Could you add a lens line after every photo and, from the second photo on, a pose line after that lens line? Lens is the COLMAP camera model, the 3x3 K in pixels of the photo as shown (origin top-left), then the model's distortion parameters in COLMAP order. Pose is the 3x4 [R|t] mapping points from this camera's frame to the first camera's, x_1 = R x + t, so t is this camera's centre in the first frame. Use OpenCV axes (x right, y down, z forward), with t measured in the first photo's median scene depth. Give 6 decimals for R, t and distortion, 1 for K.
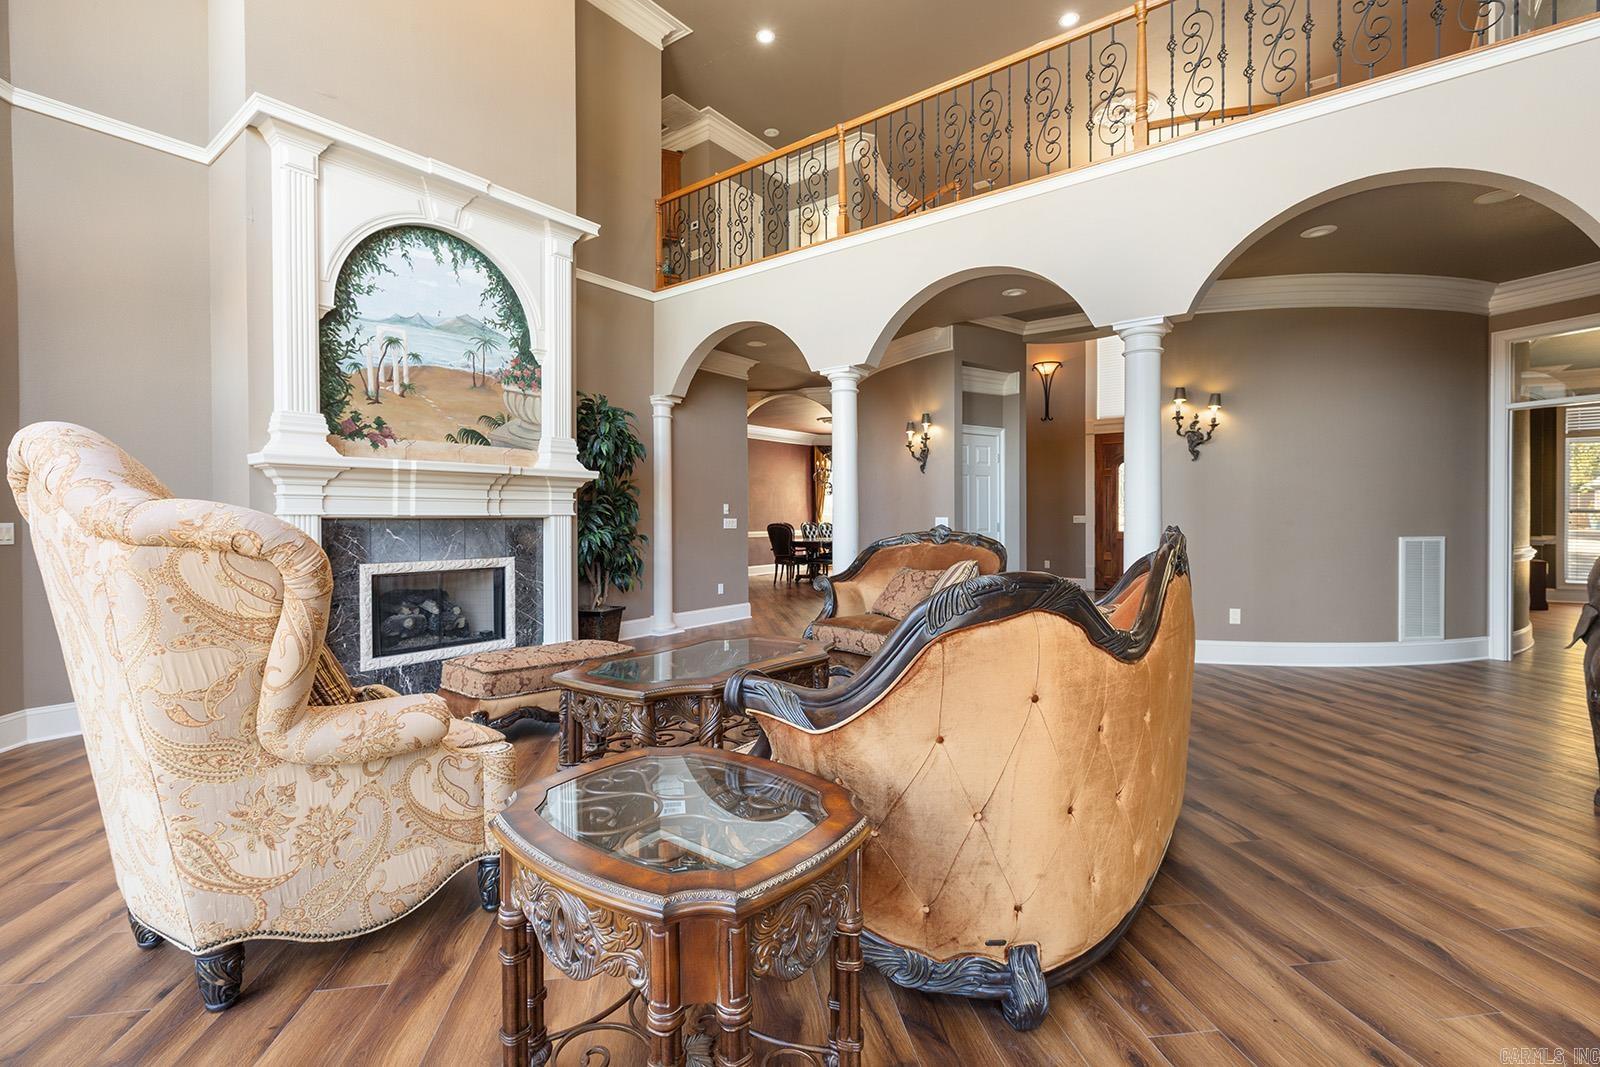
lens RADIAL K [[732.1, 0, 792.4], [0, 732.1, 525.8], [0, 0, 1]] dist [0.004764, 0.000556]
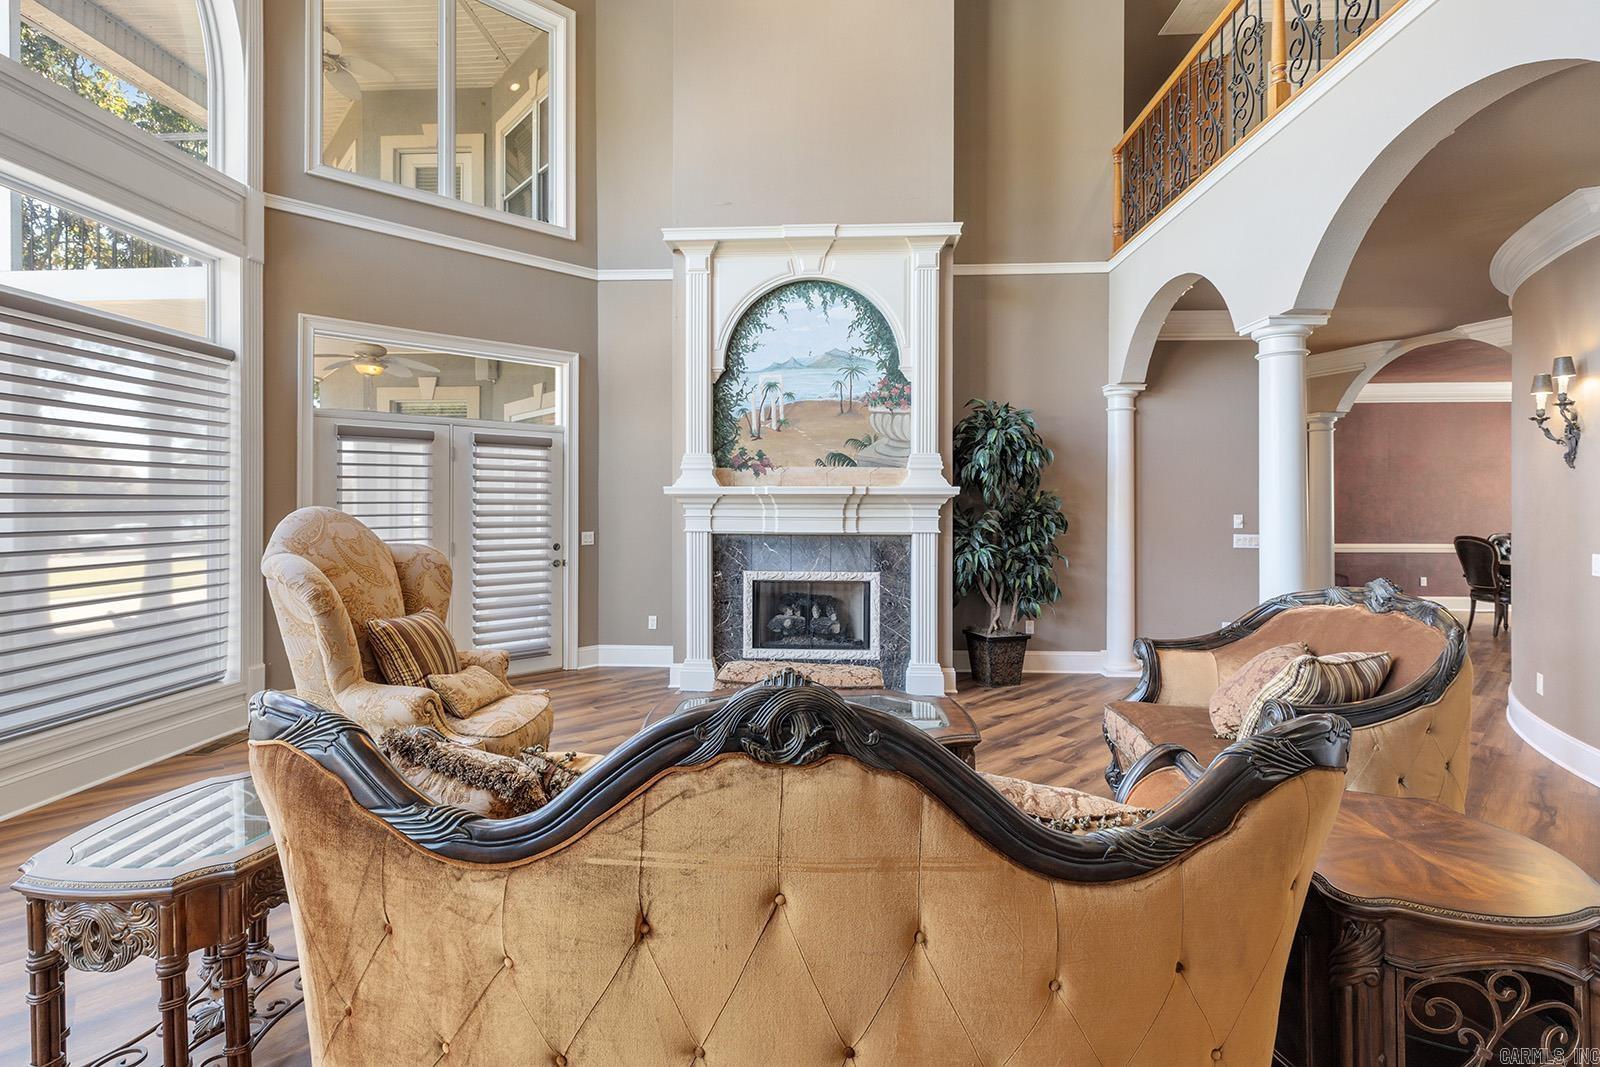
lens RADIAL K [[732.1, 0, 797.1], [0, 732.1, 500.5], [0, 0, 1]] dist [0.004764, 0.000556]
pose [[0.556860, 0.005158, -0.830590, 0.439560], [-0.012019, 0.999926, -0.001848, -0.058981], [0.830519, 0.011012, 0.556881, 0.348387]]
